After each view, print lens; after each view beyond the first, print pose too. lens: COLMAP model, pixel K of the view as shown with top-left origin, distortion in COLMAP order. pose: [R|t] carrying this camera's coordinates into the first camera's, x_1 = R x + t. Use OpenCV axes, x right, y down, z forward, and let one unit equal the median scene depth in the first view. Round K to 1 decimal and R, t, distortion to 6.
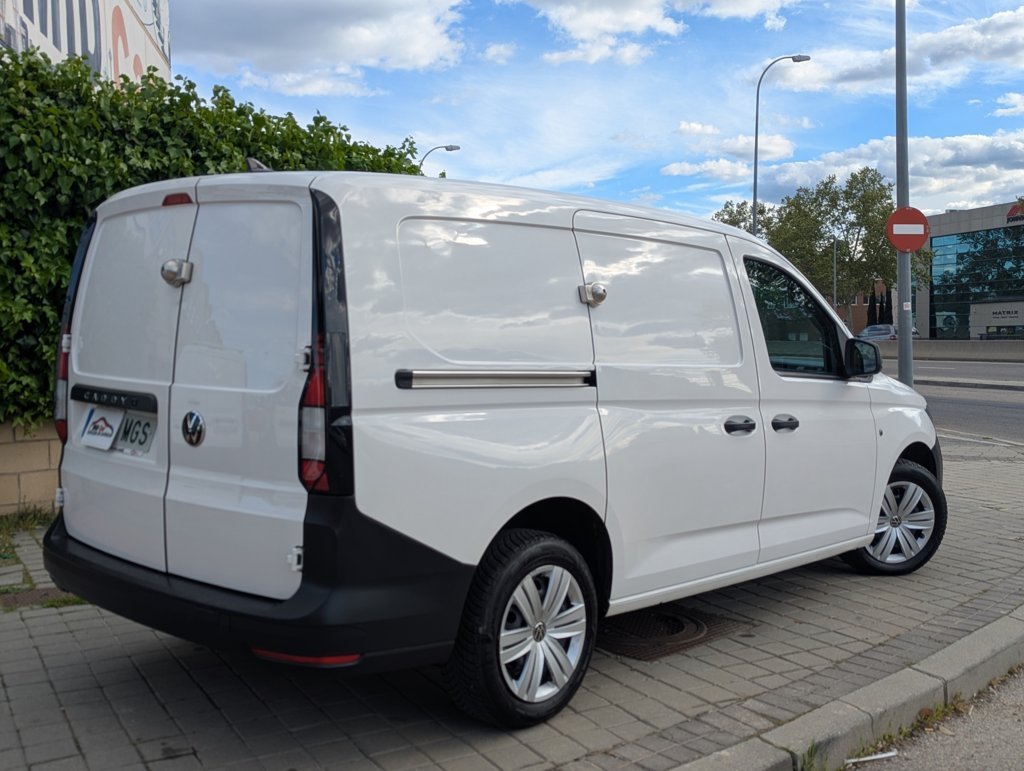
lens RADIAL K [[1093.2, 0, 492.6], [0, 1093.2, 387.7], [0, 0, 1]] dist [-0.003105, -0.012970]
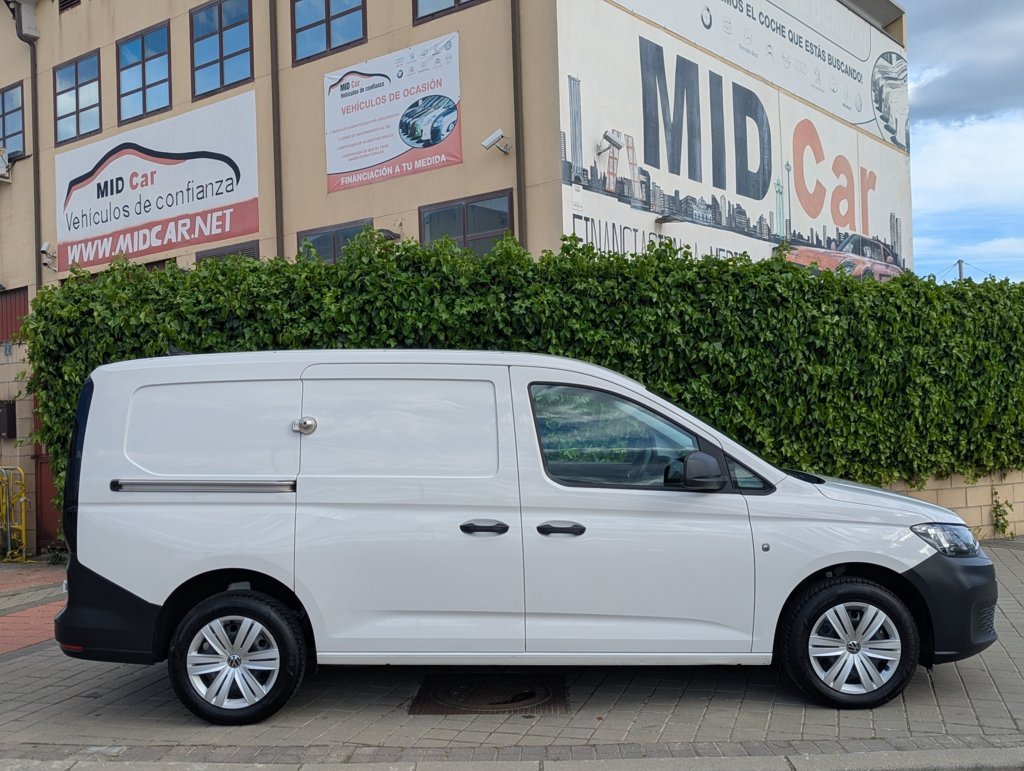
lens RADIAL K [[1093.2, 0, 492.6], [0, 1093.2, 387.7], [0, 0, 1]] dist [-0.003105, -0.012970]
pose [[0.679061, -0.039887, -0.732997, 1.284487], [-0.011178, 0.997845, -0.064654, -0.046470], [0.733996, 0.052097, 0.677152, 0.238273]]
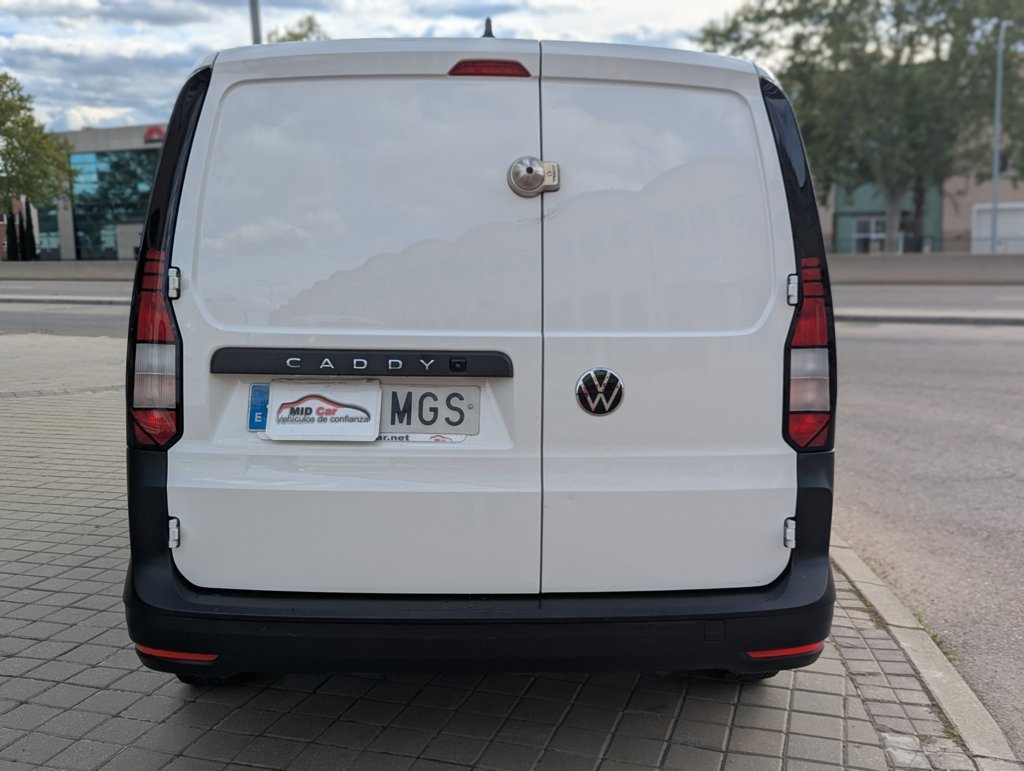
lens RADIAL K [[1093.2, 0, 492.6], [0, 1093.2, 387.7], [0, 0, 1]] dist [-0.003105, -0.012970]
pose [[0.695529, -0.093451, 0.712394, -0.702664], [0.040859, 0.995045, 0.090637, -0.029296], [-0.717335, -0.033933, 0.695902, 0.448898]]
